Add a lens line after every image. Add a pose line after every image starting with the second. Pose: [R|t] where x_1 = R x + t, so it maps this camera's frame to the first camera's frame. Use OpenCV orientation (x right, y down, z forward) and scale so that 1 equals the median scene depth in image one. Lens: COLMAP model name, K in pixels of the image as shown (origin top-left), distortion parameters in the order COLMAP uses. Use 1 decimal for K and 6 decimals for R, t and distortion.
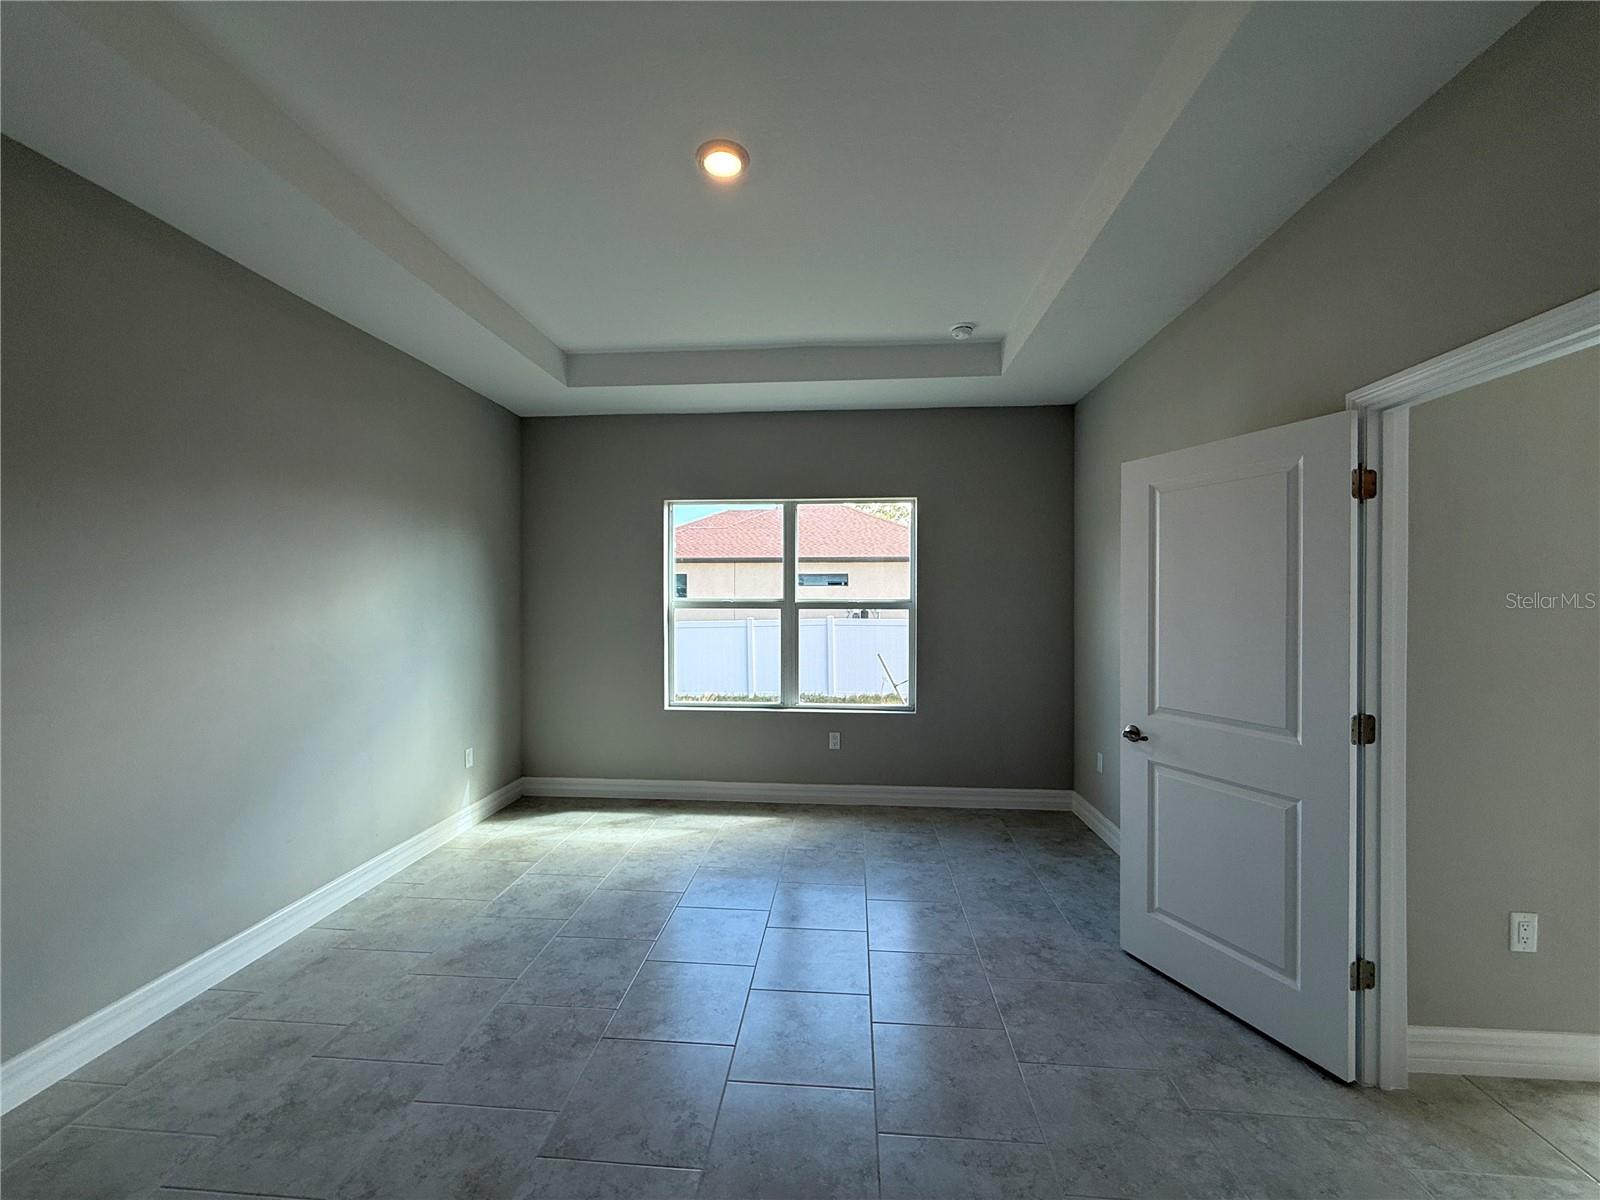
lens RADIAL K [[643.1, 0, 796.2], [0, 643.1, 595.1], [0, 0, 1]] dist [0.006242, -0.000517]
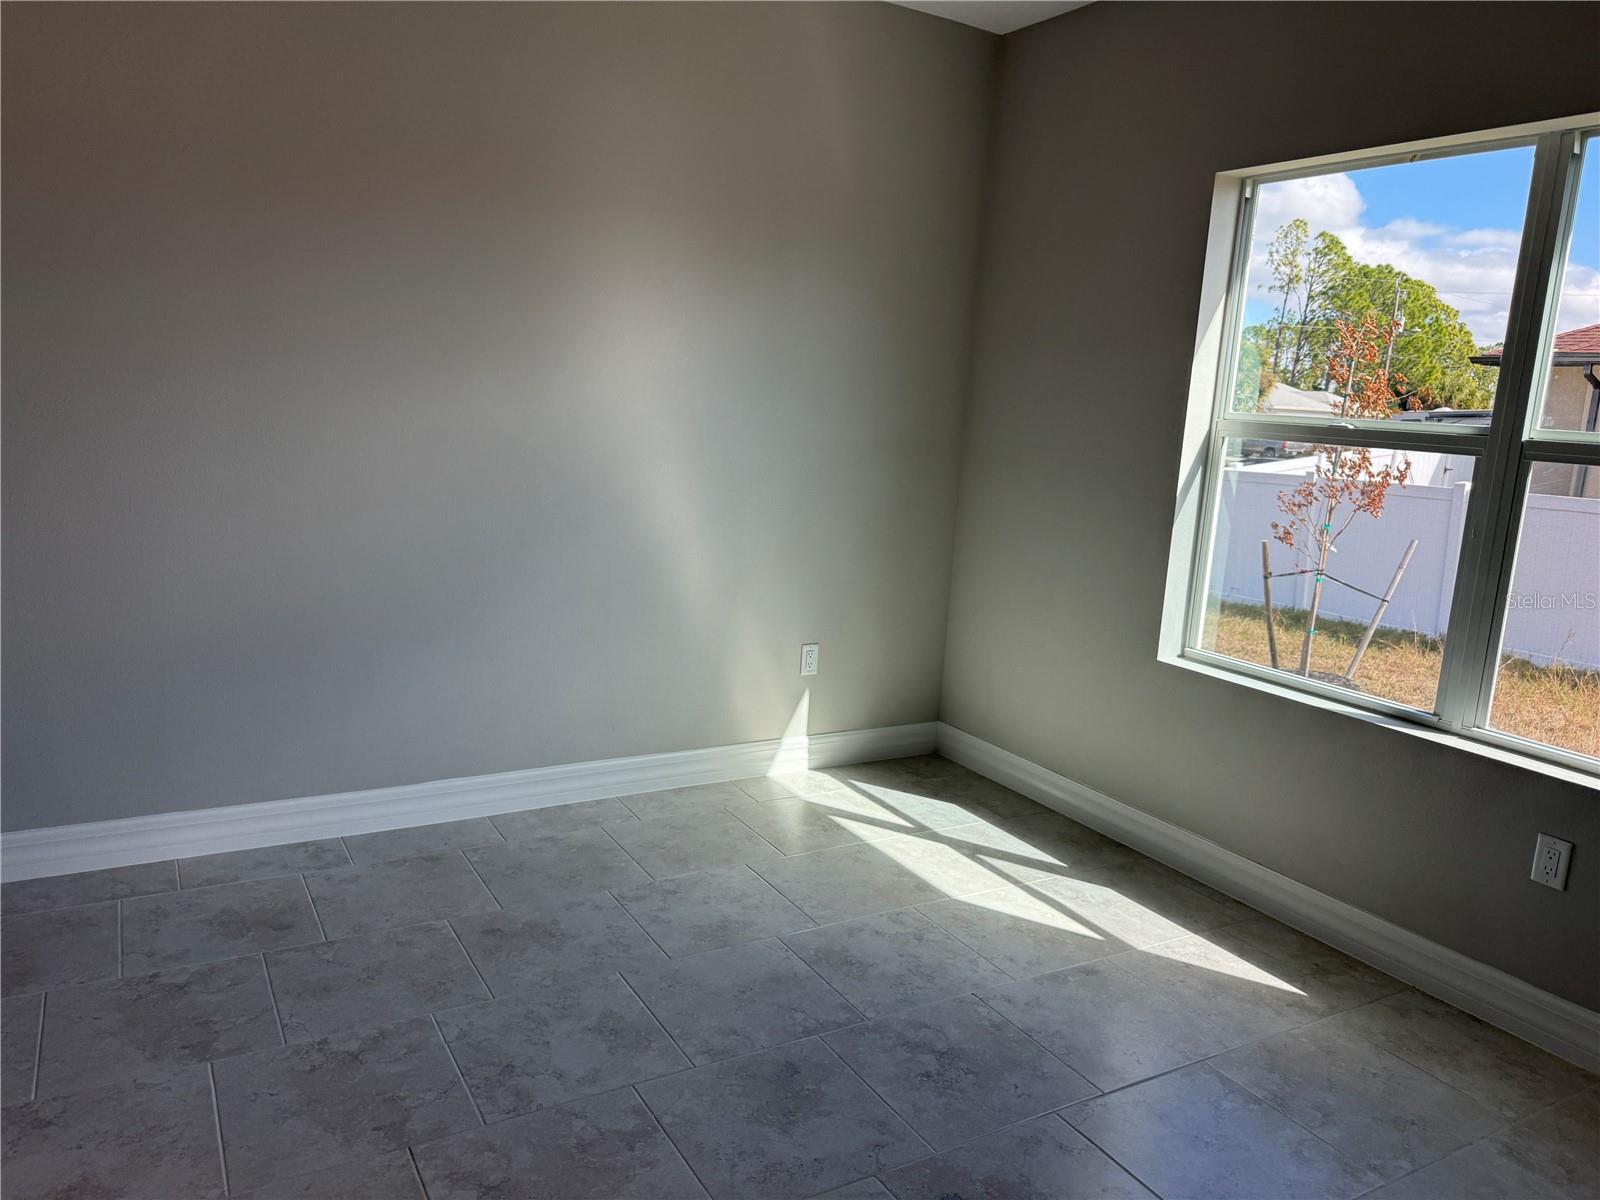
lens RADIAL K [[1142.1, 0, 803.9], [0, 1142.1, 589.9], [0, 0, 1]] dist [0.048137, -0.052868]
pose [[0.573168, 0.171140, -0.801367, 0.331742], [-0.058179, 0.983979, 0.168526, 0.009683], [0.817370, -0.049971, 0.573942, 0.389437]]
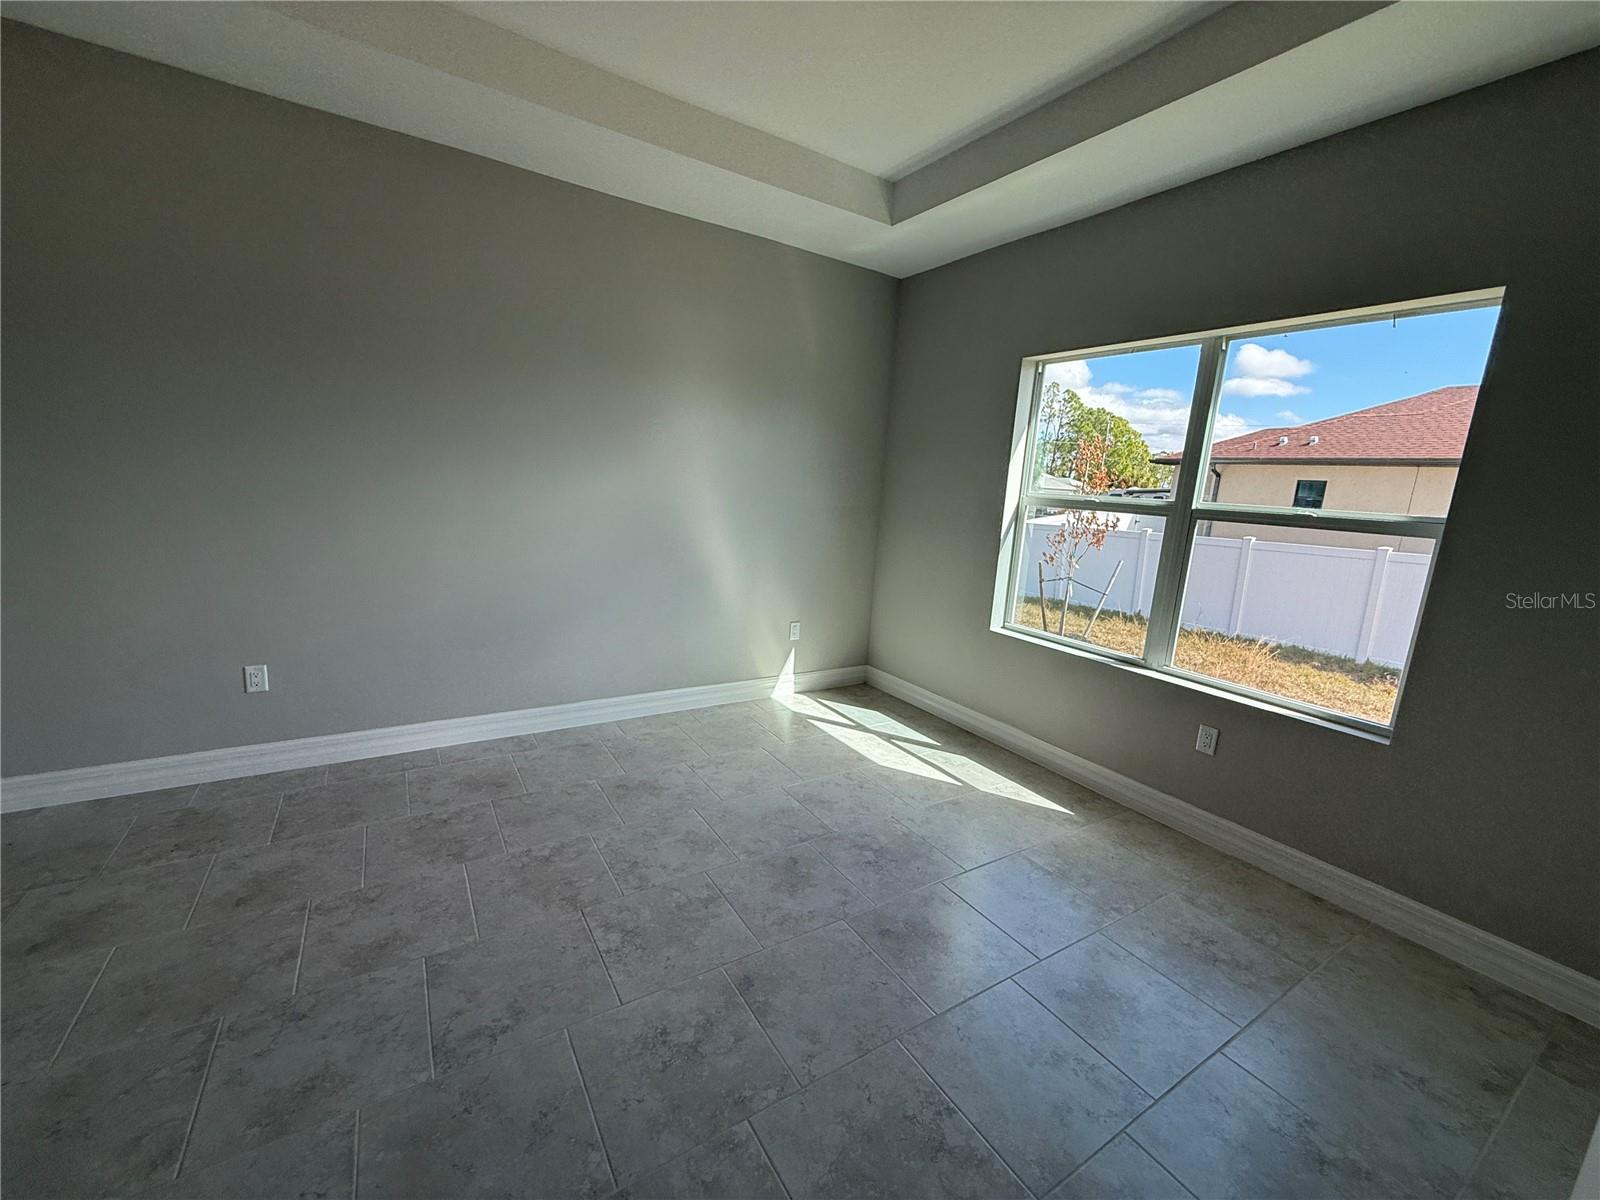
lens RADIAL K [[643.1, 0, 801.8], [0, 643.1, 600.9], [0, 0, 1]] dist [0.006242, -0.000517]
pose [[0.599882, 0.182279, -0.779048, 0.318141], [-0.058537, 0.981092, 0.184478, 0.007272], [0.797944, -0.065062, 0.599209, 0.377515]]
